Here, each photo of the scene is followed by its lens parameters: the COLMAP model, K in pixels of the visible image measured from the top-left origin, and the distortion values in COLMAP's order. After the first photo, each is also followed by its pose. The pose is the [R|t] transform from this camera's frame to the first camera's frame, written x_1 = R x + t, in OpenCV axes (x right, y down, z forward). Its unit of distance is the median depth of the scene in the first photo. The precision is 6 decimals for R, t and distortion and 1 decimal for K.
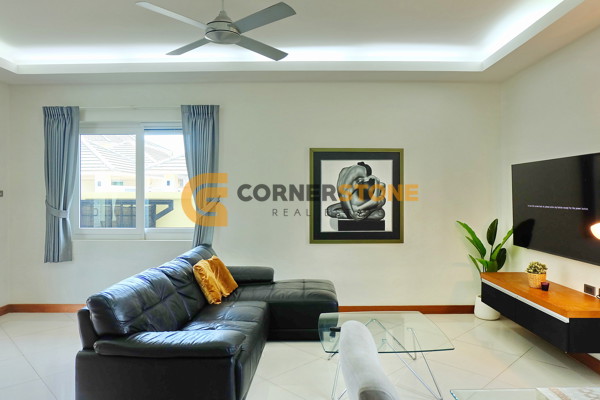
lens RADIAL K [[424.0, 0, 299.8], [0, 424.0, 195.5], [0, 0, 1]] dist [-0.038153, 0.041585]
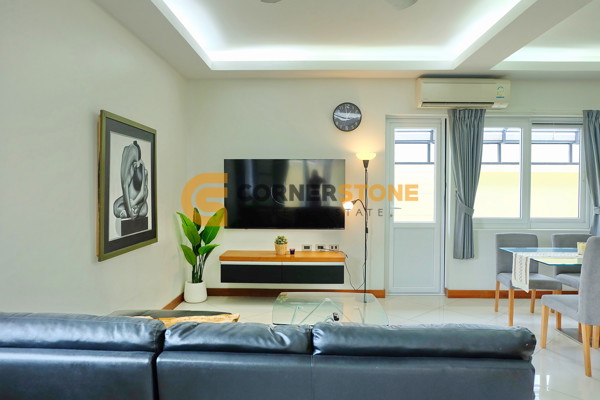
lens RADIAL K [[425.7, 0, 317.5], [0, 425.7, 199.7], [0, 0, 1]] dist [0.001372, 0.000842]
pose [[-0.008927, -0.030730, 0.999488, -0.612112], [0.001771, 0.999526, 0.030747, 0.002555], [-0.999959, 0.002045, -0.008869, 0.685267]]
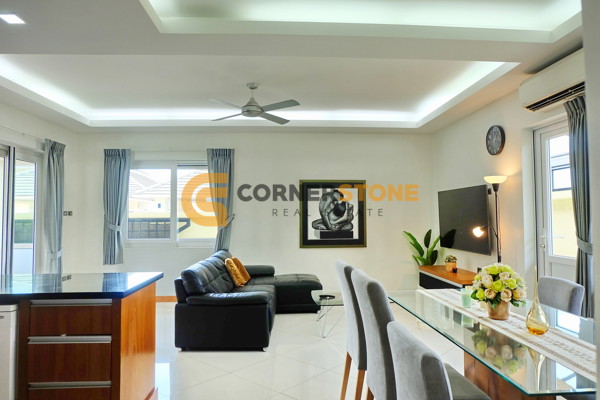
lens RADIAL K [[424.0, 0, 299.8], [0, 424.0, 195.5], [0, 0, 1]] dist [-0.038153, 0.041585]
pose [[0.997400, -0.001512, 0.072050, -0.076760], [0.005333, 0.998587, -0.052865, 0.014053], [-0.071868, 0.053112, 0.995999, -0.393355]]
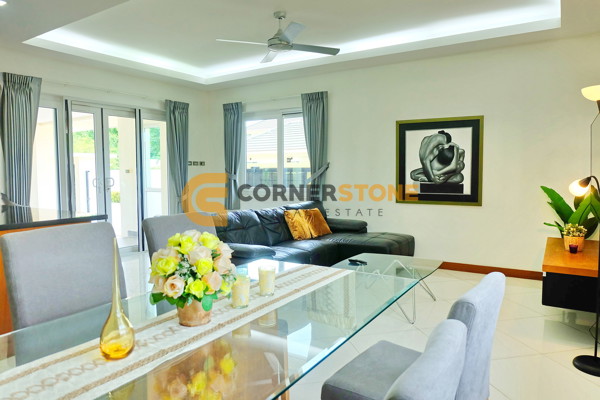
lens RADIAL K [[416.1, 0, 300.7], [0, 416.1, 196.9], [0, 0, 1]] dist [-0.033883, 0.042739]
pose [[0.846236, 0.031453, -0.531879, 0.412532], [0.000623, 0.998197, 0.060022, 0.027683], [0.532807, -0.051124, 0.844691, -0.110500]]
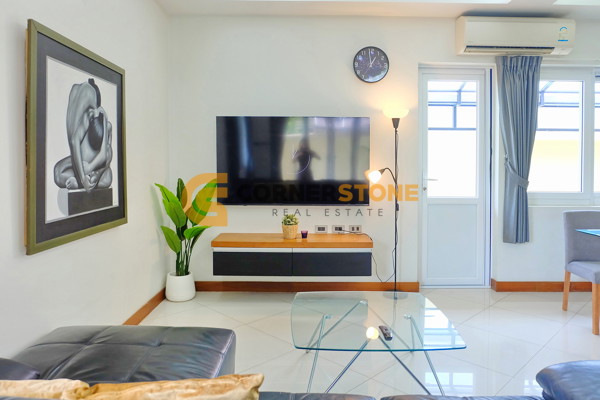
lens RADIAL K [[425.3, 0, 310.1], [0, 425.3, 182.1], [0, 0, 1]] dist [-0.003849, 0.001791]
pose [[-0.020219, -0.040414, 0.998978, -0.387334], [0.001630, 0.999180, 0.040455, 0.027698], [-0.999794, 0.002447, -0.020136, 0.741849]]
